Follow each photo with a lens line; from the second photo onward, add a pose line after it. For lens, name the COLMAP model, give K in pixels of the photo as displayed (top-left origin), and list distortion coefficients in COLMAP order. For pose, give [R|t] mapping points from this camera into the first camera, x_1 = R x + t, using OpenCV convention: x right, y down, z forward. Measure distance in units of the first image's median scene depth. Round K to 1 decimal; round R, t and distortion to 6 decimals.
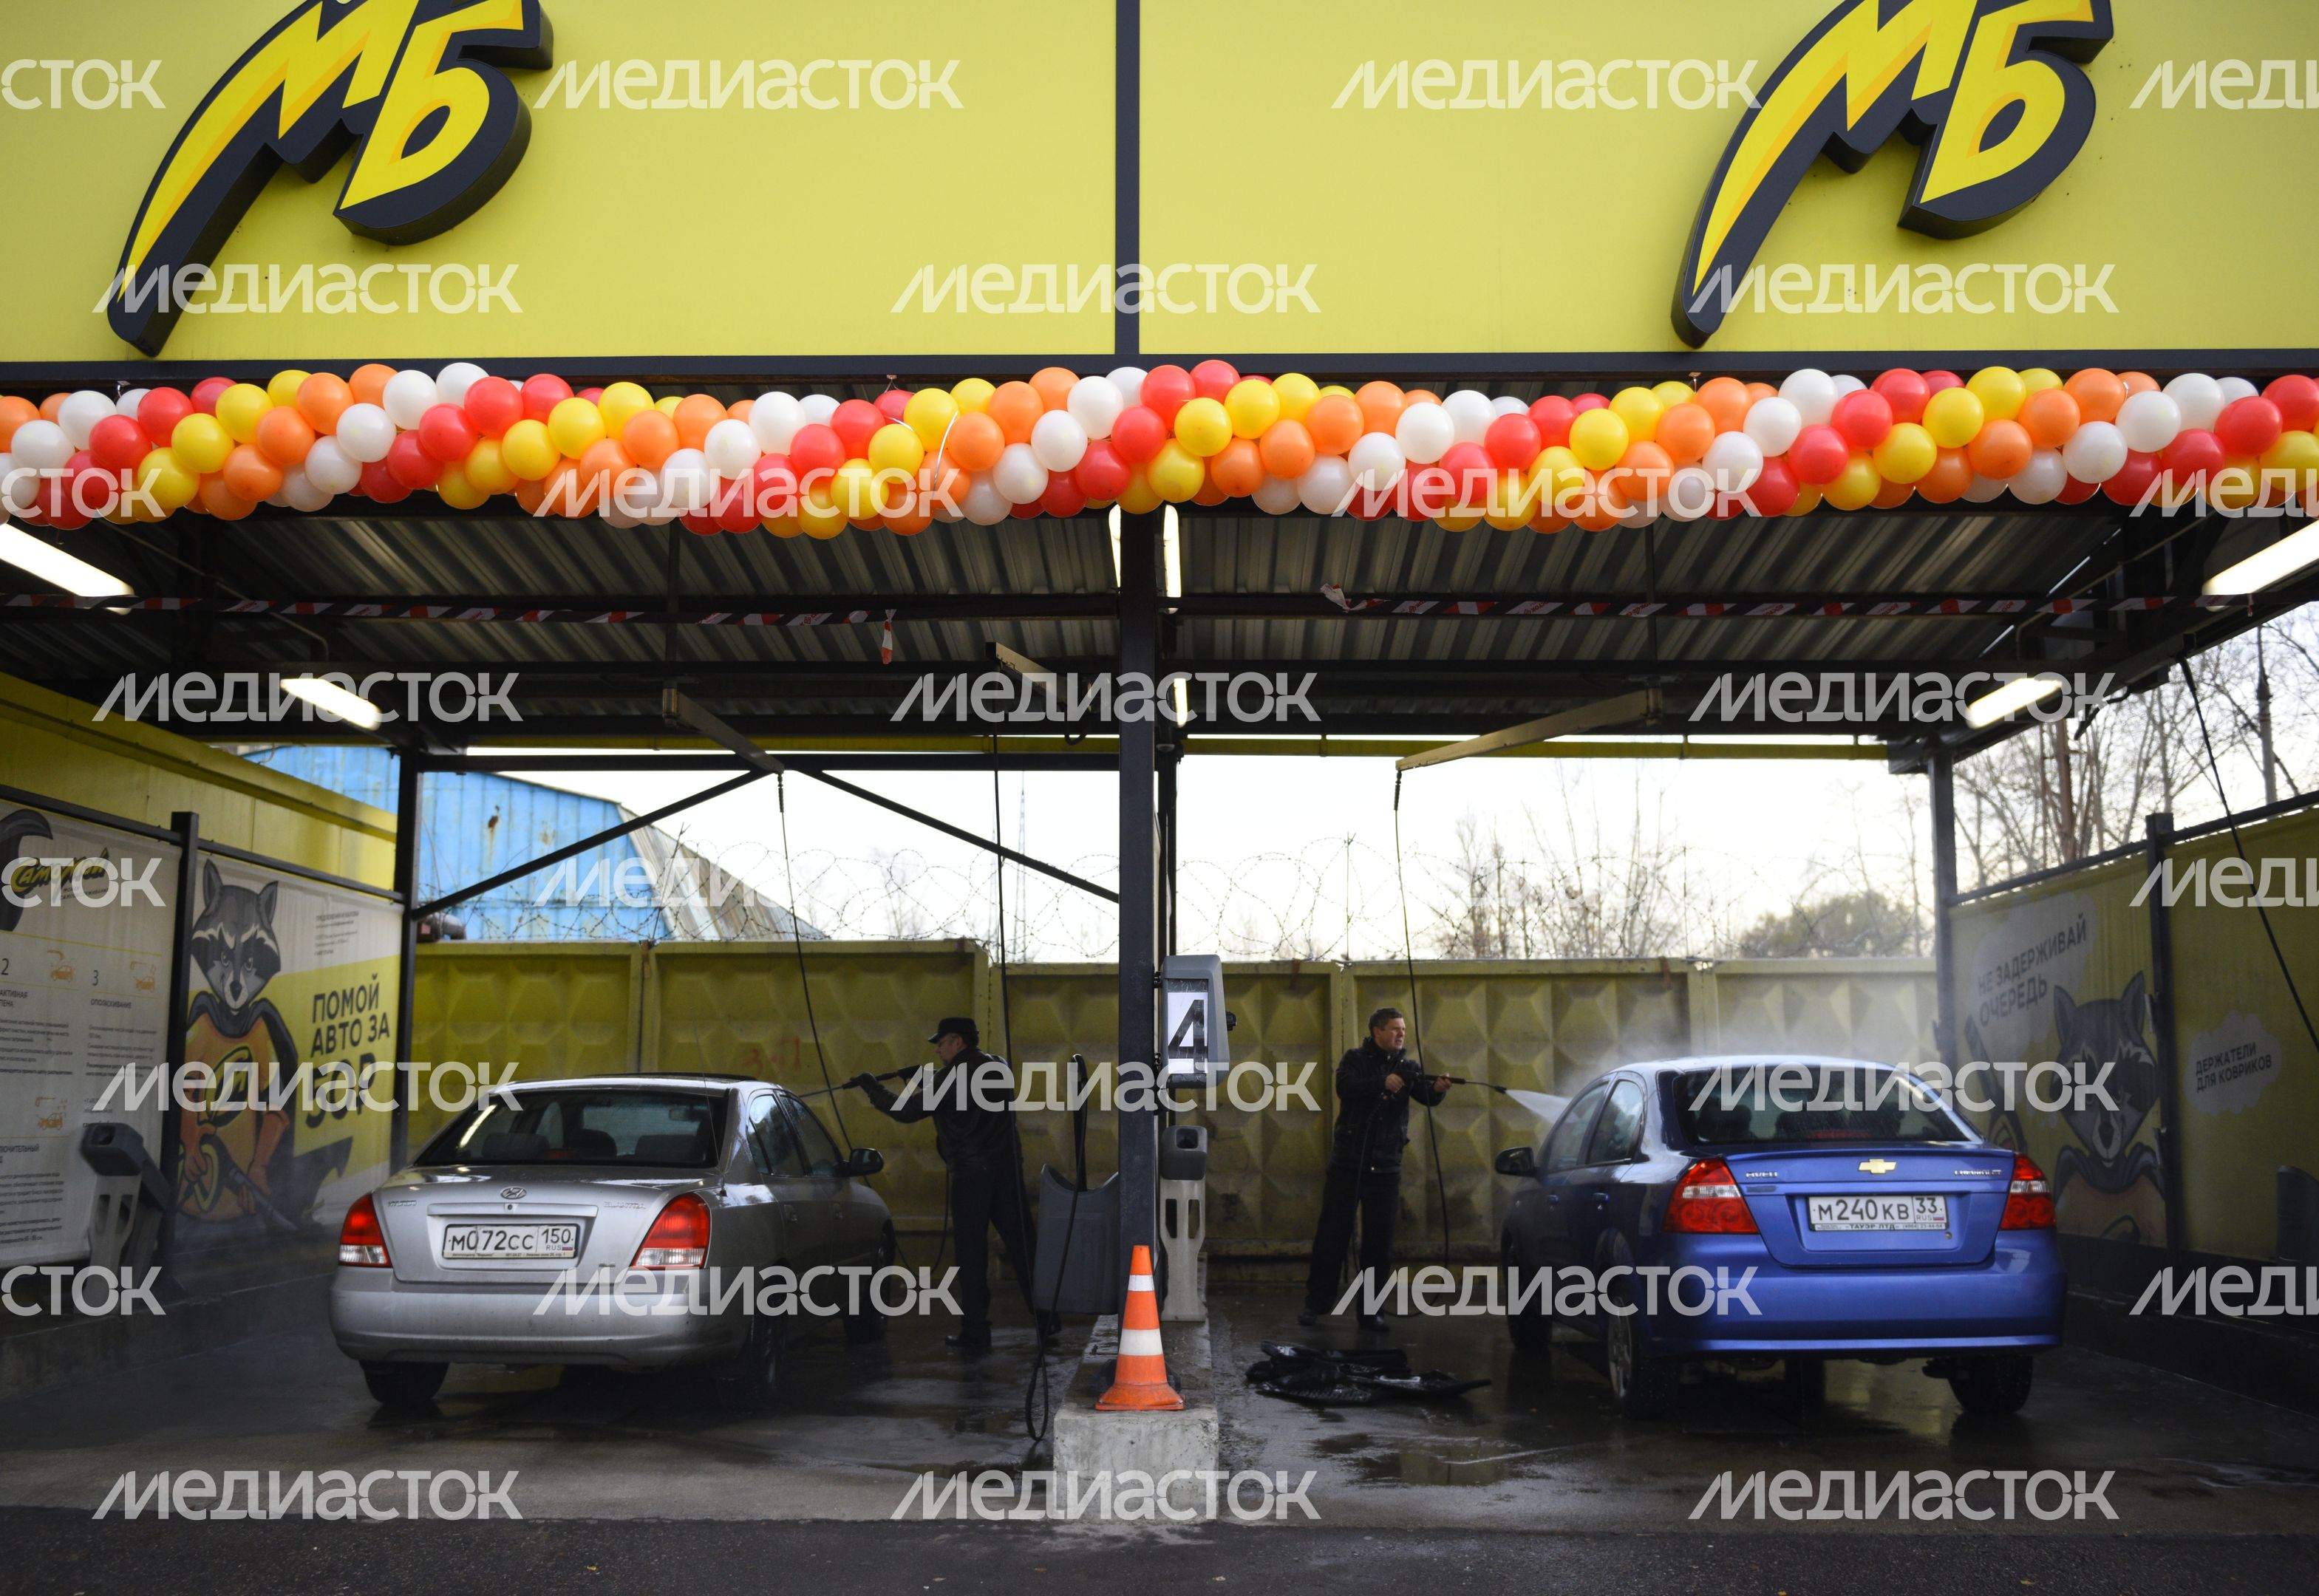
lens RADIAL K [[2188.1, 0, 1154.3], [0, 2188.1, 797.2], [0, 0, 1]] dist [-0.010647, 0.000000]
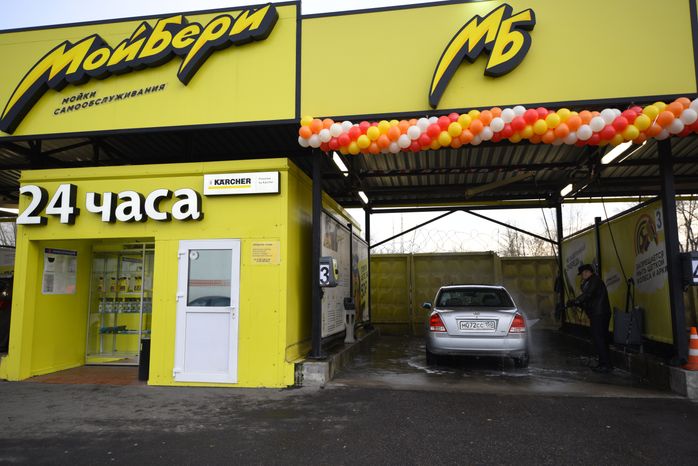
lens RADIAL K [[525.4, 0, 349.9], [0, 525.4, 232.8], [0, 0, 1]] dist [-0.009621, -0.002769]
pose [[0.988202, -0.024625, -0.151161, -0.375321], [0.028425, 0.999331, 0.023027, 0.001541], [0.150493, -0.027052, 0.988241, 0.001694]]
